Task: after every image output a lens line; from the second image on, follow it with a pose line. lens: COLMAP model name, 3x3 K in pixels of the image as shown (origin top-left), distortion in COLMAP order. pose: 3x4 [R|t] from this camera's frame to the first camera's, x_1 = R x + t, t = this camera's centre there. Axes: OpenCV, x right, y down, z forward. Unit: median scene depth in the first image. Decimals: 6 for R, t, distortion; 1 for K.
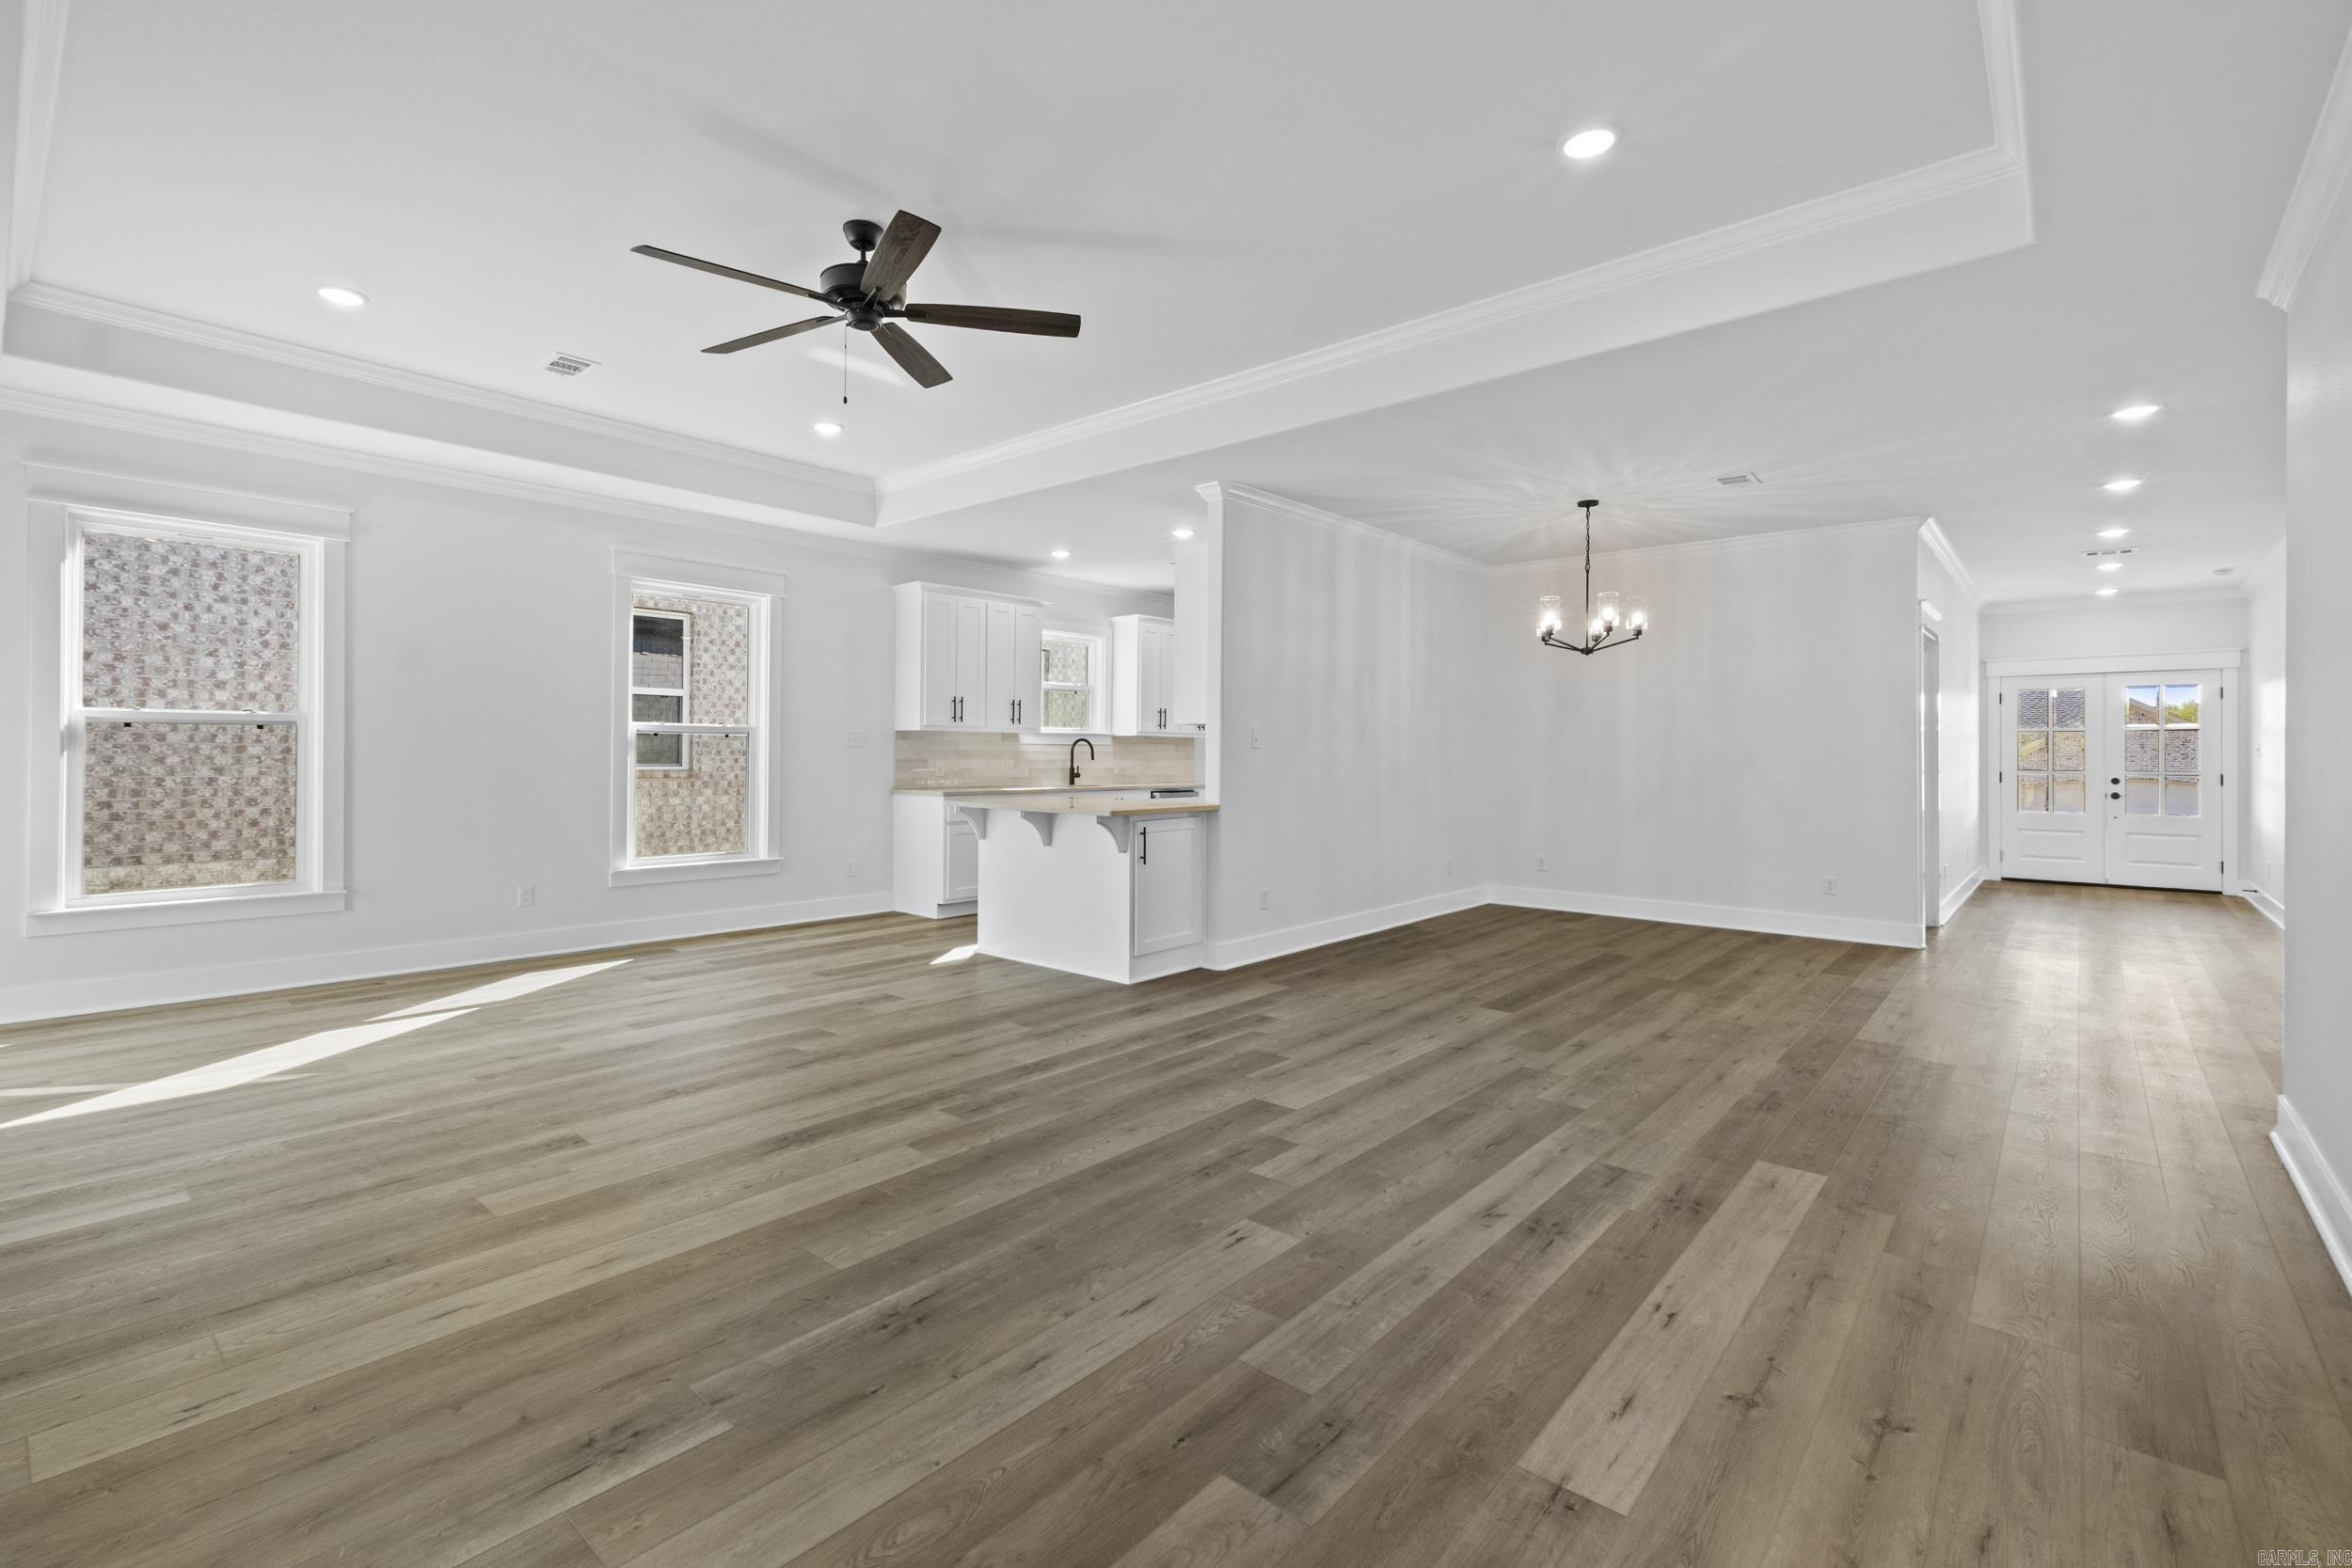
lens RADIAL K [[1025.7, 0, 1155.9], [0, 1025.7, 764.3], [0, 0, 1]] dist [0.006529, -0.000895]
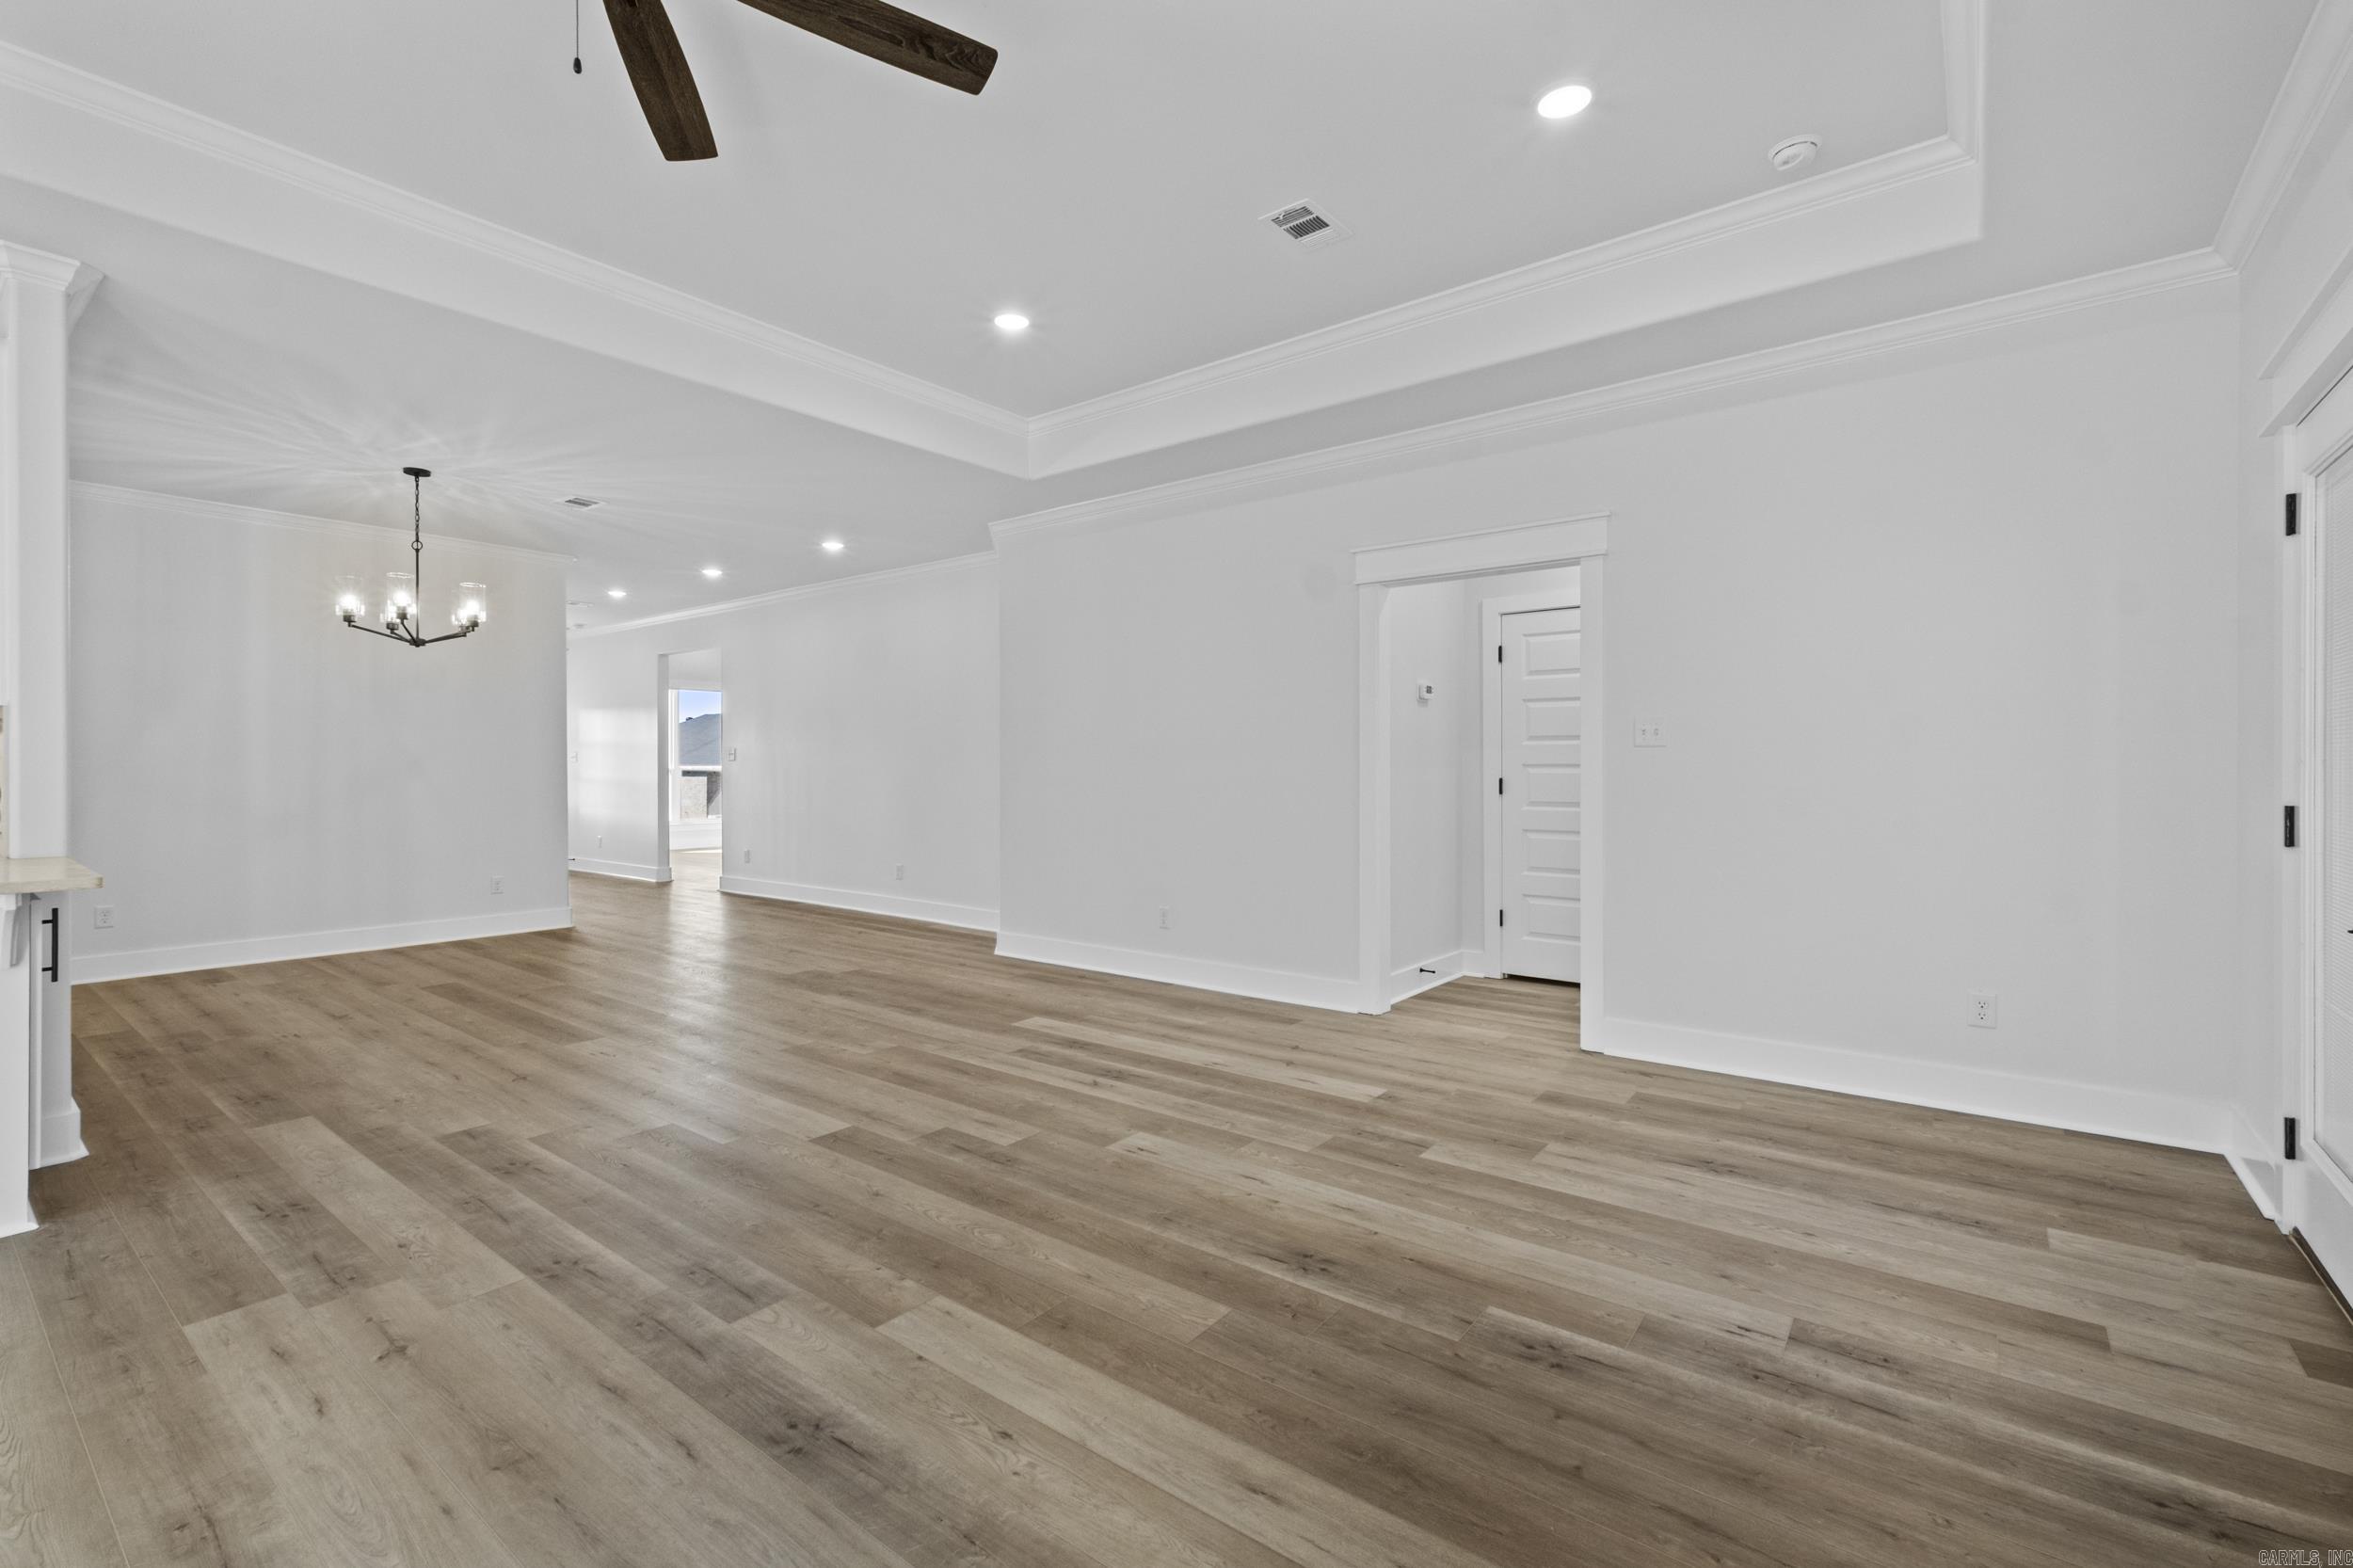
lens RADIAL K [[1026.3, 0, 1141.0], [0, 1026.3, 774.2], [0, 0, 1]] dist [0.006529, -0.000895]
pose [[-0.037798, -0.013937, 0.999188, -1.024170], [0.012176, 0.999822, 0.014406, -0.010104], [-0.999211, 0.012711, -0.037622, 0.921566]]
